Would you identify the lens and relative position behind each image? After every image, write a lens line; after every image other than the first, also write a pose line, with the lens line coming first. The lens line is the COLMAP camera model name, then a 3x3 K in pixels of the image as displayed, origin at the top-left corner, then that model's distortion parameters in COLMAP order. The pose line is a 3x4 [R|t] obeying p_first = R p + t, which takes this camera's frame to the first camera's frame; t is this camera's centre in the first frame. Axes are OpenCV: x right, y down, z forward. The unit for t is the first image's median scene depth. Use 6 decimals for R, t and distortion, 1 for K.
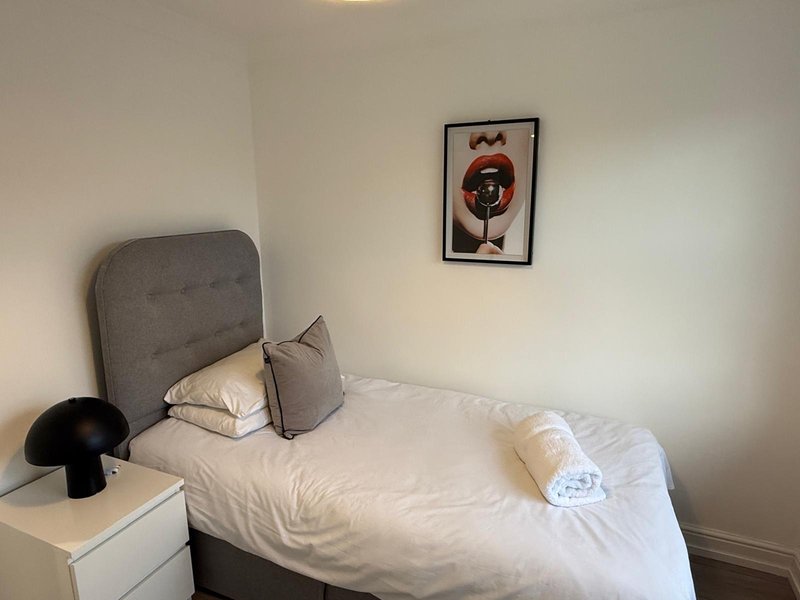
lens RADIAL K [[488.7, 0, 380.4], [0, 488.7, 297.7], [0, 0, 1]] dist [0.002521, -0.002110]
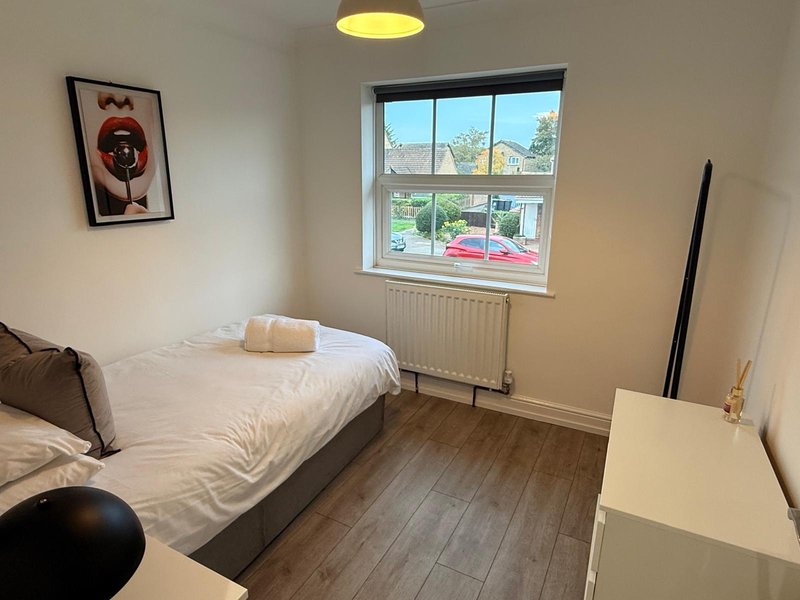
lens RADIAL K [[483.3, 0, 397.9], [0, 483.3, 303.6], [0, 0, 1]] dist [-0.004155, 0.000214]
pose [[0.041411, -0.250002, 0.967359, -0.843165], [0.194943, 0.951604, 0.237585, -0.044254], [-0.979940, 0.178742, 0.088143, 0.402918]]
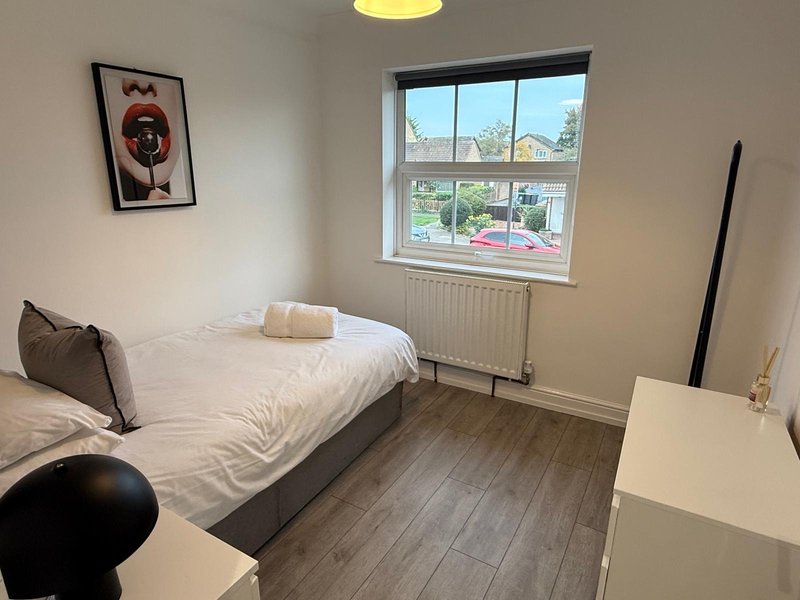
lens RADIAL K [[483.3, 0, 399.3], [0, 483.3, 304.5], [0, 0, 1]] dist [-0.004155, 0.000214]
pose [[0.088662, -0.261901, 0.961013, -0.843721], [0.196797, 0.950400, 0.240853, -0.022617], [-0.976427, 0.167770, 0.135806, 0.393072]]
